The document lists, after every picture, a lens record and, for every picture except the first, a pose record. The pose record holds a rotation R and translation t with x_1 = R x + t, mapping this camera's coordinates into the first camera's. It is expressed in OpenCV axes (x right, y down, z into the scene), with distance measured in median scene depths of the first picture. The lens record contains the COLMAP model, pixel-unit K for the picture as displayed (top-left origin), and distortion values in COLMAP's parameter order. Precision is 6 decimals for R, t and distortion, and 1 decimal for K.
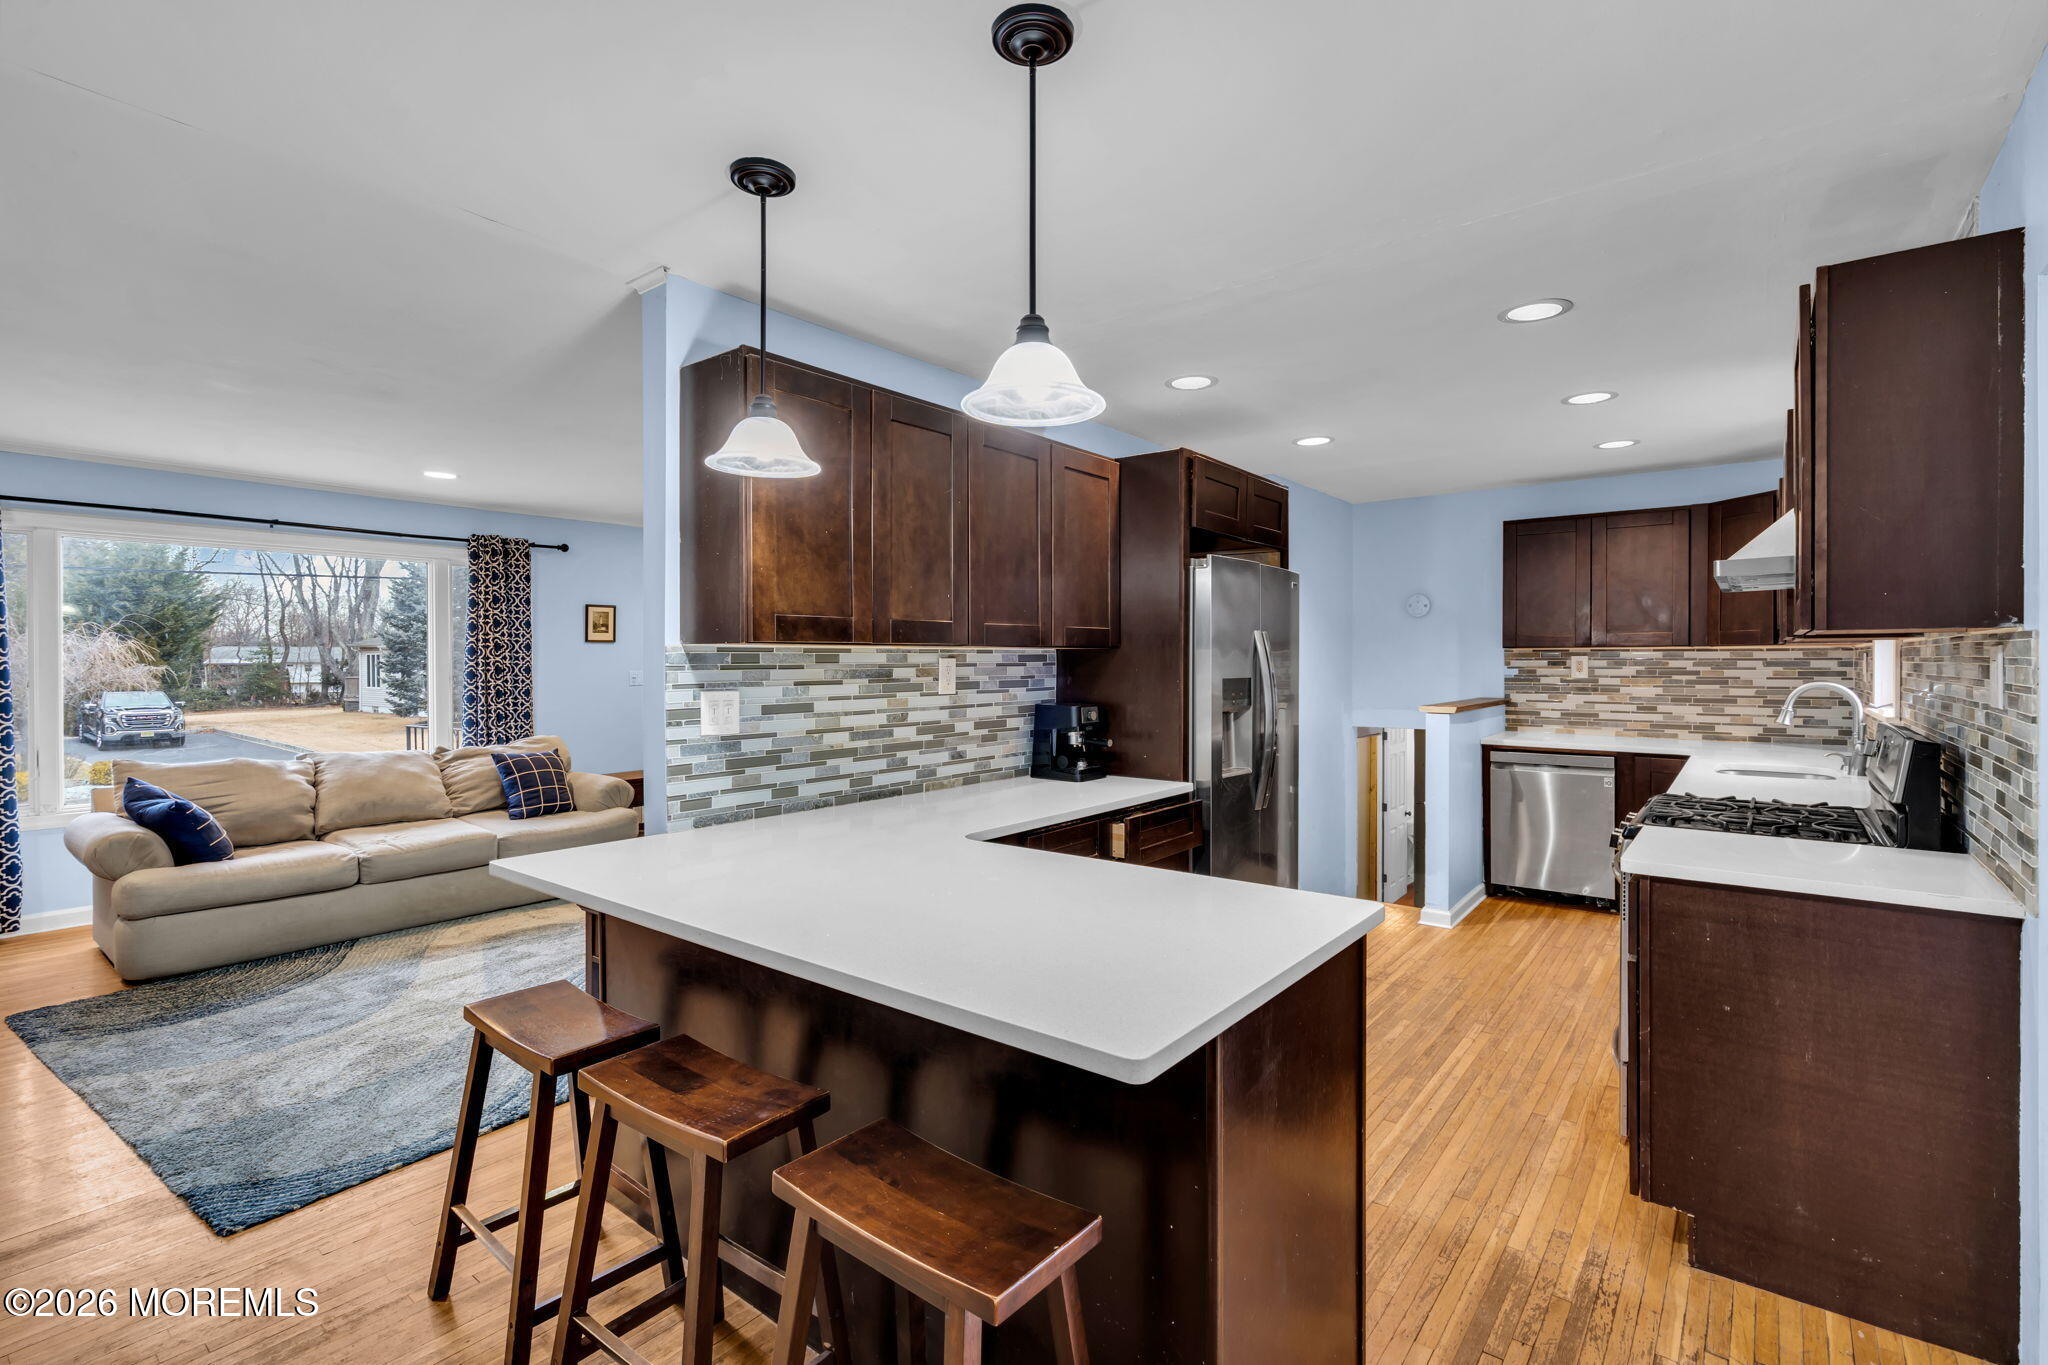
lens RADIAL K [[926.6, 0, 1030.0], [0, 926.6, 669.3], [0, 0, 1]] dist [-0.001348, 0.001379]
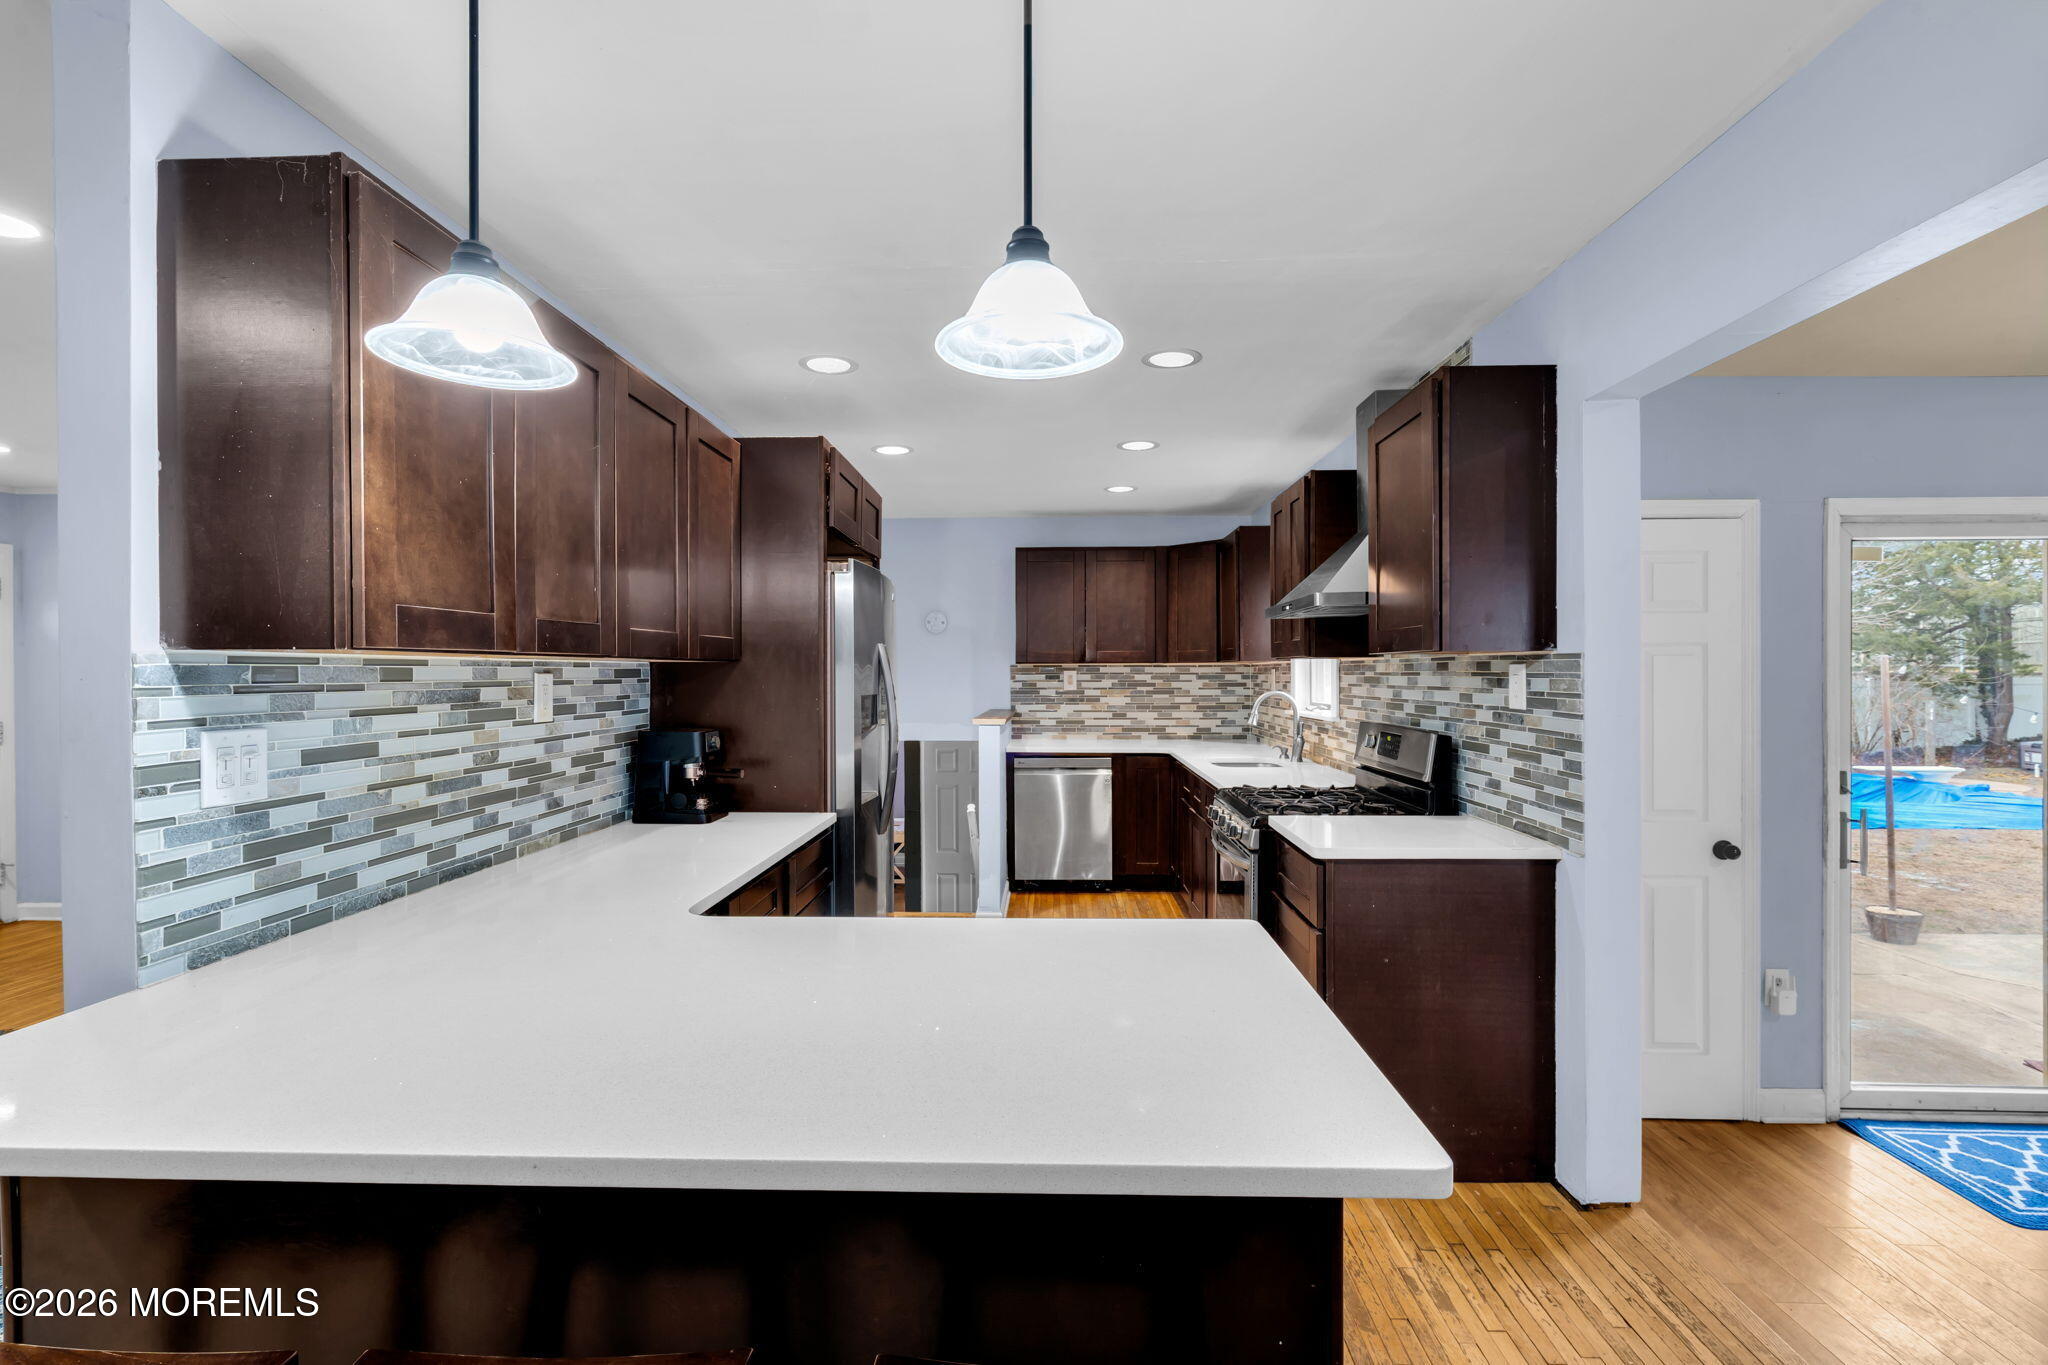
lens RADIAL K [[926.6, 0, 1010.9], [0, 926.6, 684.0], [0, 0, 1]] dist [-0.001348, 0.001379]
pose [[0.813421, -0.007761, 0.581624, -0.280961], [0.007648, 0.999967, 0.002647, -0.003615], [-0.581626, 0.002295, 0.813453, 0.236176]]
